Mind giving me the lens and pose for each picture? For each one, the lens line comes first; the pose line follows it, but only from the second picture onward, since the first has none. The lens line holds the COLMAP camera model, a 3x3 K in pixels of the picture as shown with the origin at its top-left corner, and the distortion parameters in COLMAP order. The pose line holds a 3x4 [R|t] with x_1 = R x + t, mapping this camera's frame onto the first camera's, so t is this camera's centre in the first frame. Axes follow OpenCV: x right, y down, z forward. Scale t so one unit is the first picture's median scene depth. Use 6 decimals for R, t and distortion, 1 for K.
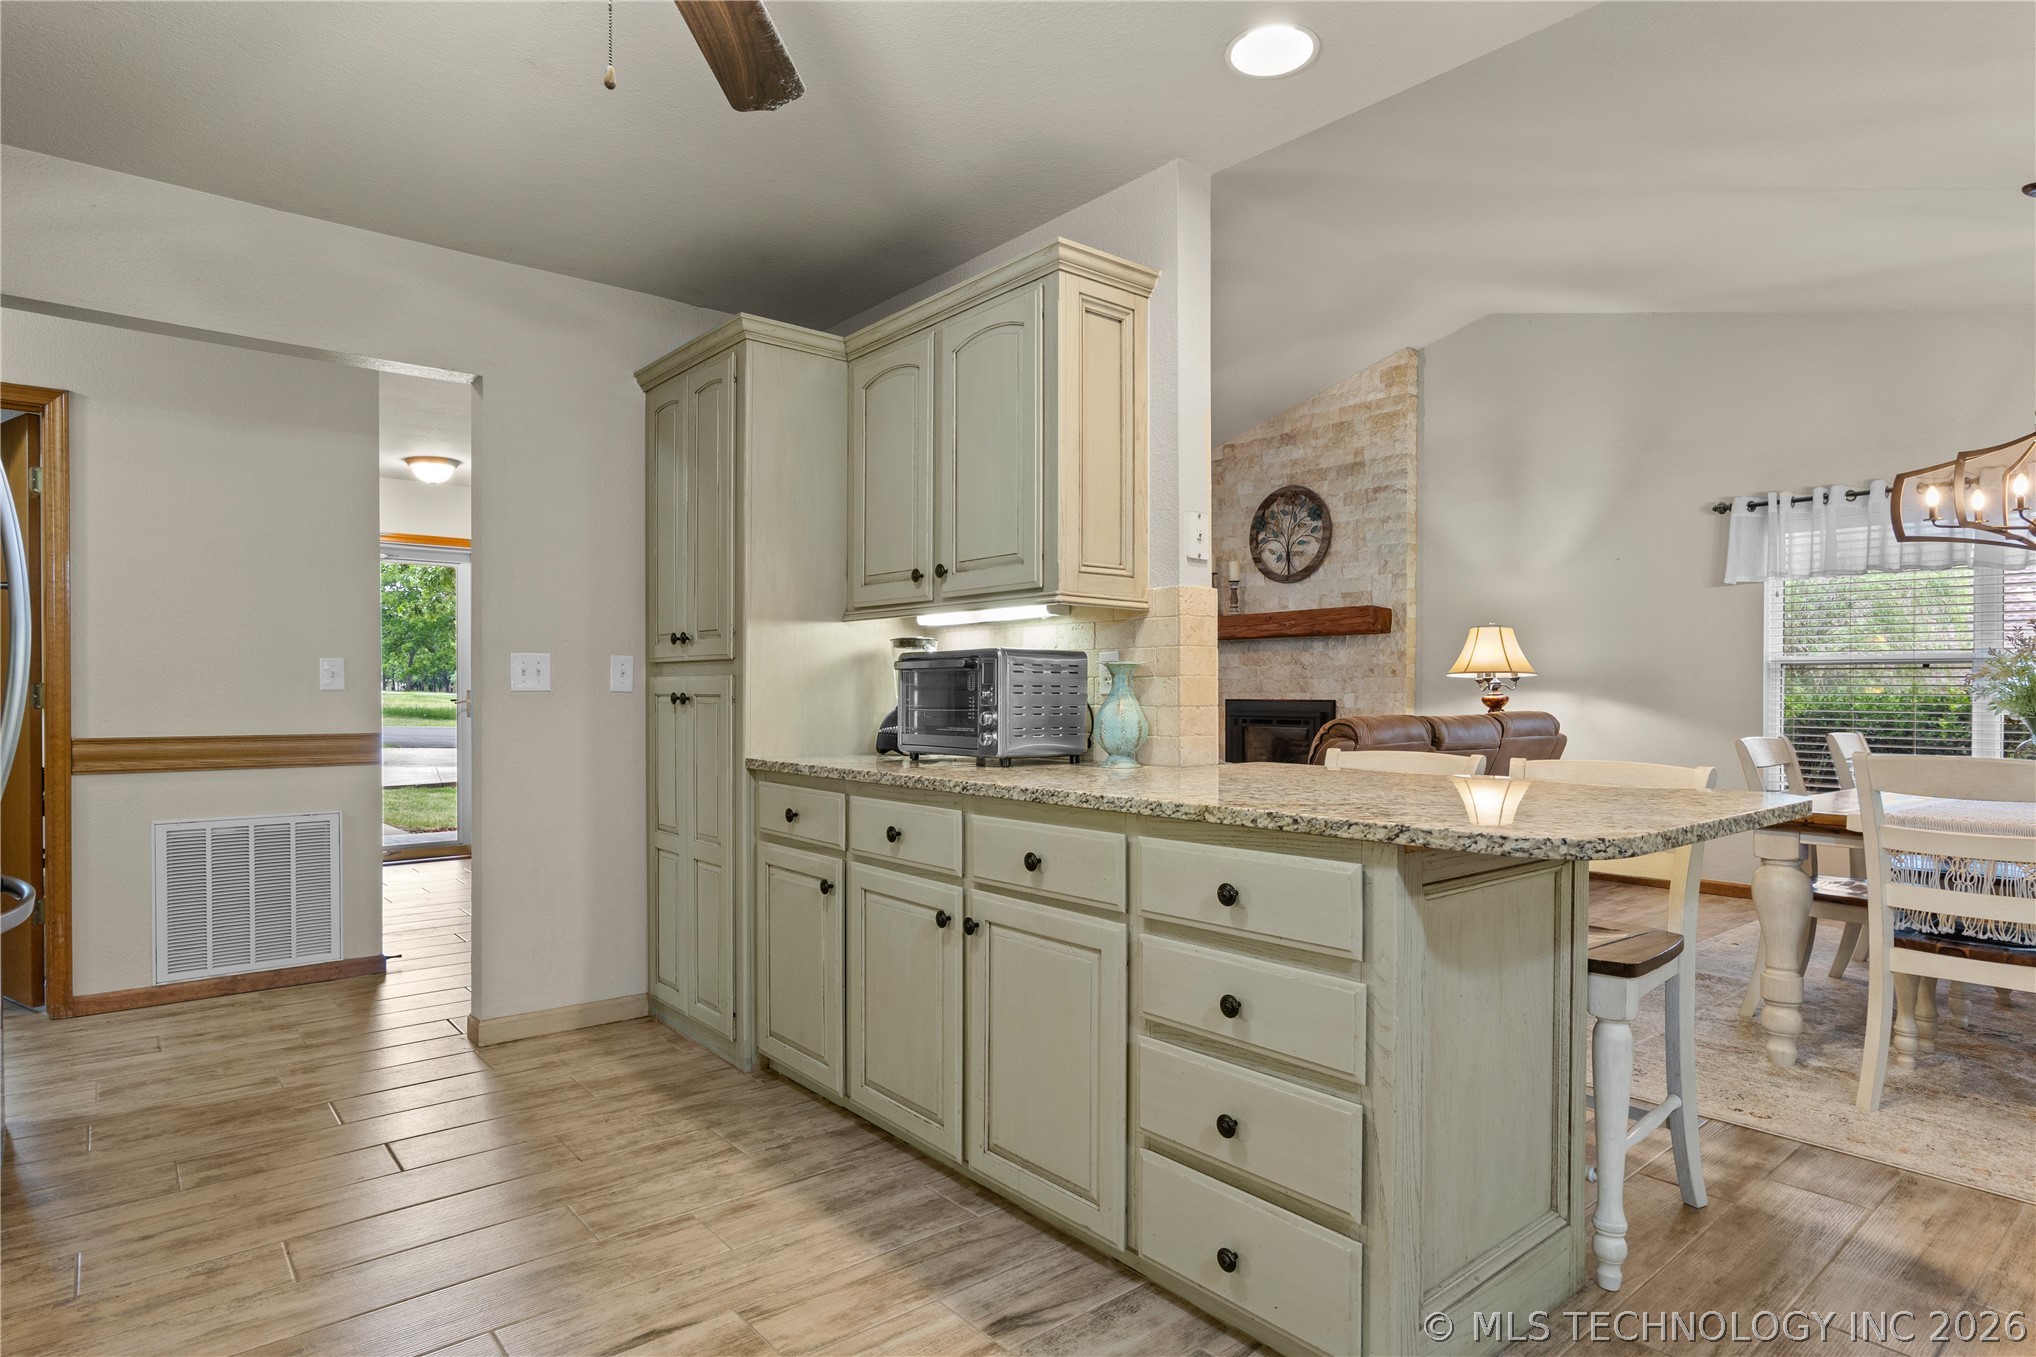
lens RADIAL K [[1093.4, 0, 1061.1], [0, 1093.4, 700.6], [0, 0, 1]] dist [-0.012762, 0.003357]
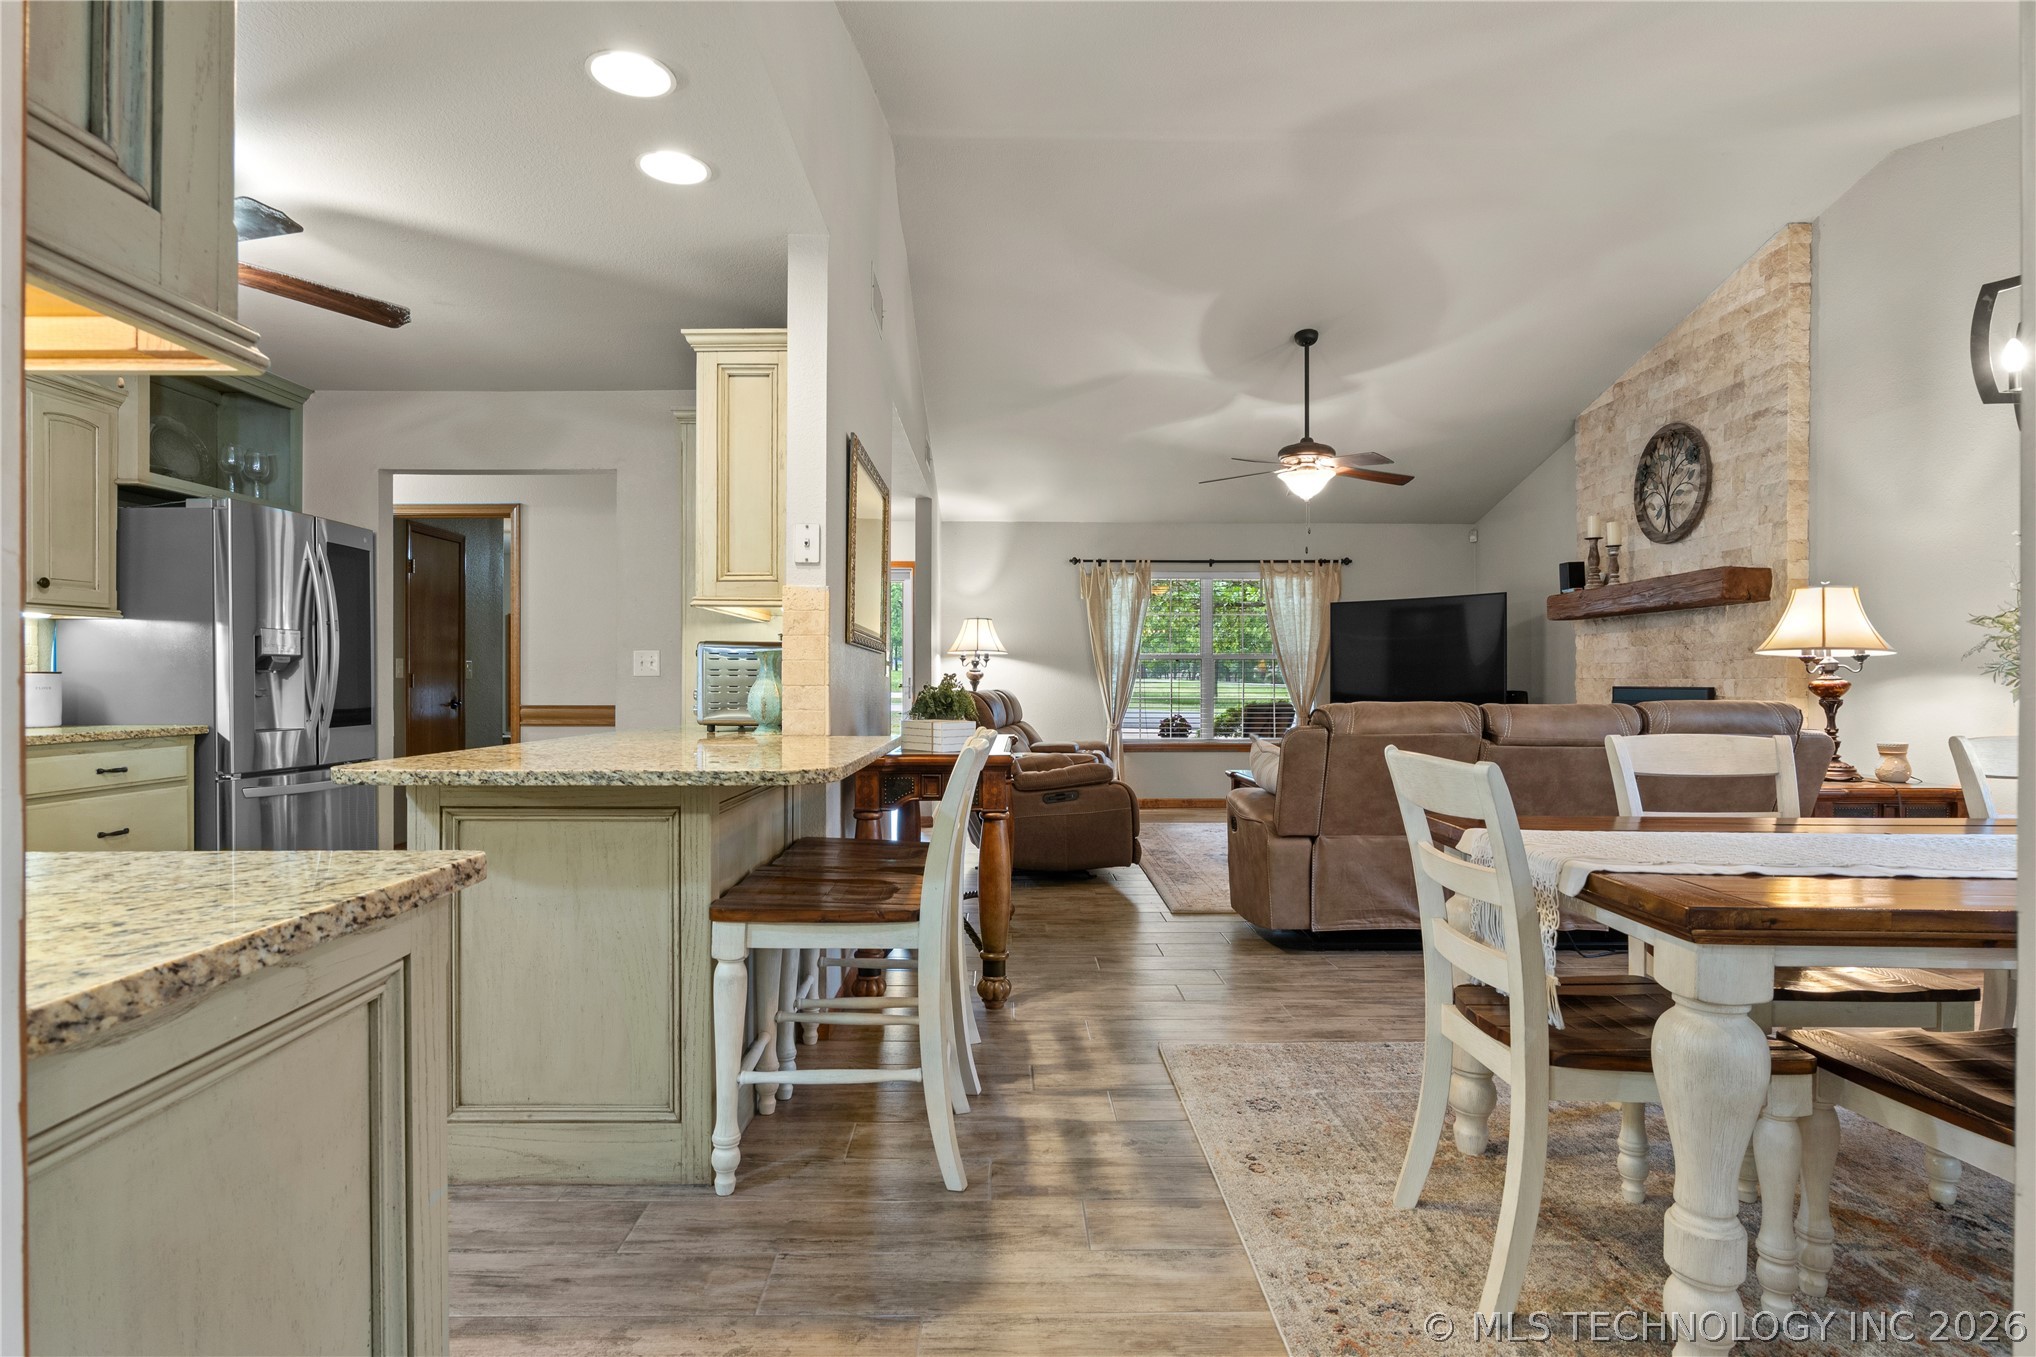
lens RADIAL K [[1093.4, 0, 1051.3], [0, 1093.4, 690.7], [0, 0, 1]] dist [-0.012762, 0.003357]
pose [[0.771619, 0.004579, -0.636068, 0.390642], [-0.004553, 0.999988, 0.001674, 0.002778], [0.636068, 0.001604, 0.771631, 0.087586]]
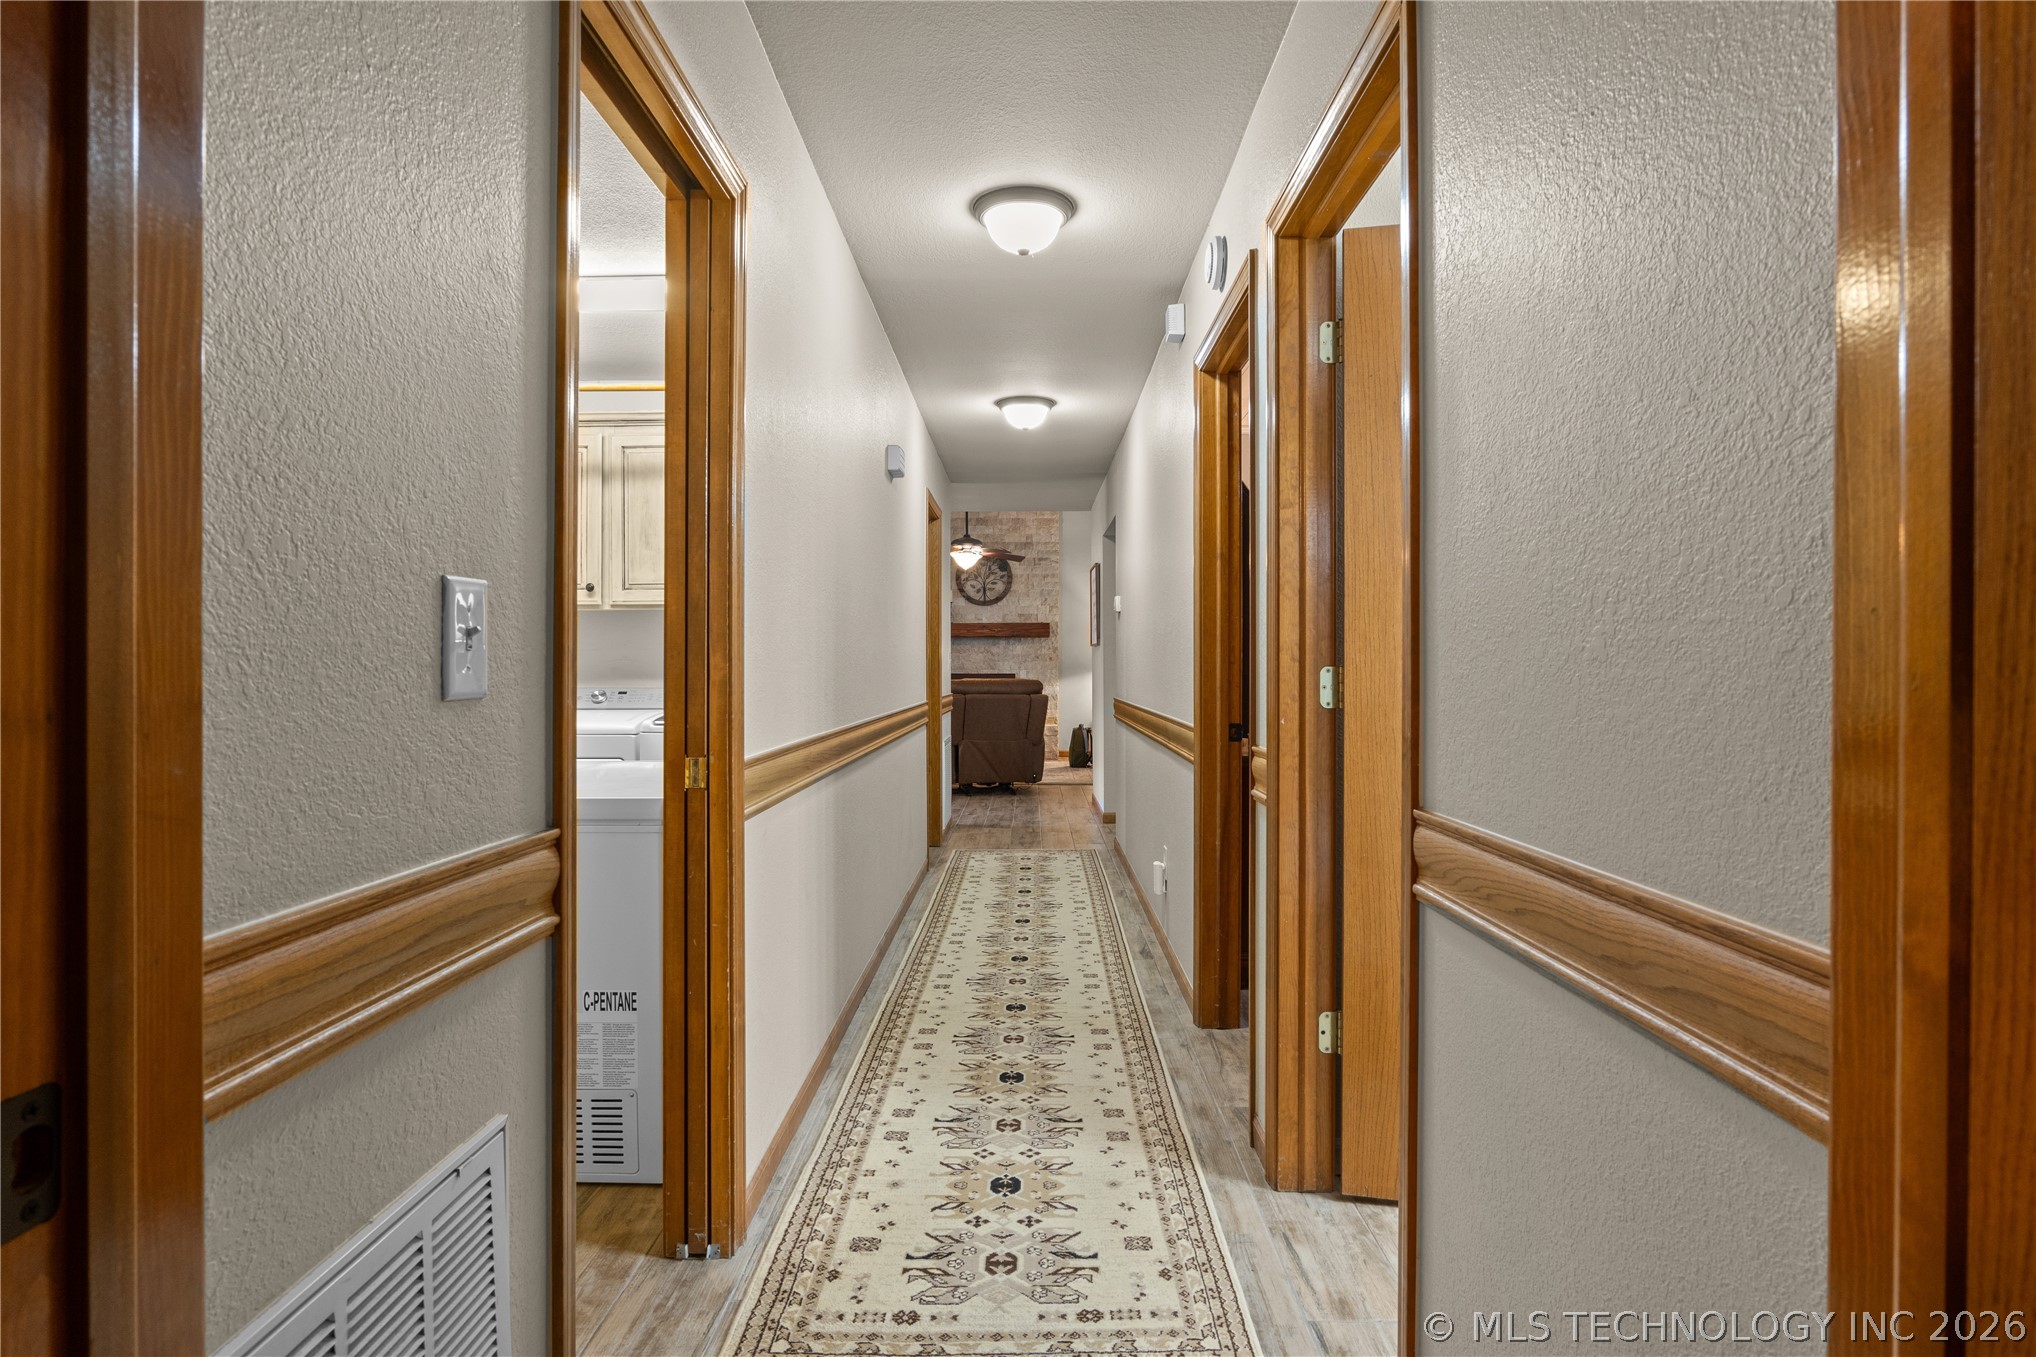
lens RADIAL K [[1093.4, 0, 1015.1], [0, 1093.4, 673.1], [0, 0, 1]] dist [-0.012762, 0.003357]
pose [[0.672558, -0.008562, 0.739995, -1.090486], [0.008381, 0.999957, 0.003953, -0.008838], [-0.739997, 0.003543, 0.672601, -0.202626]]
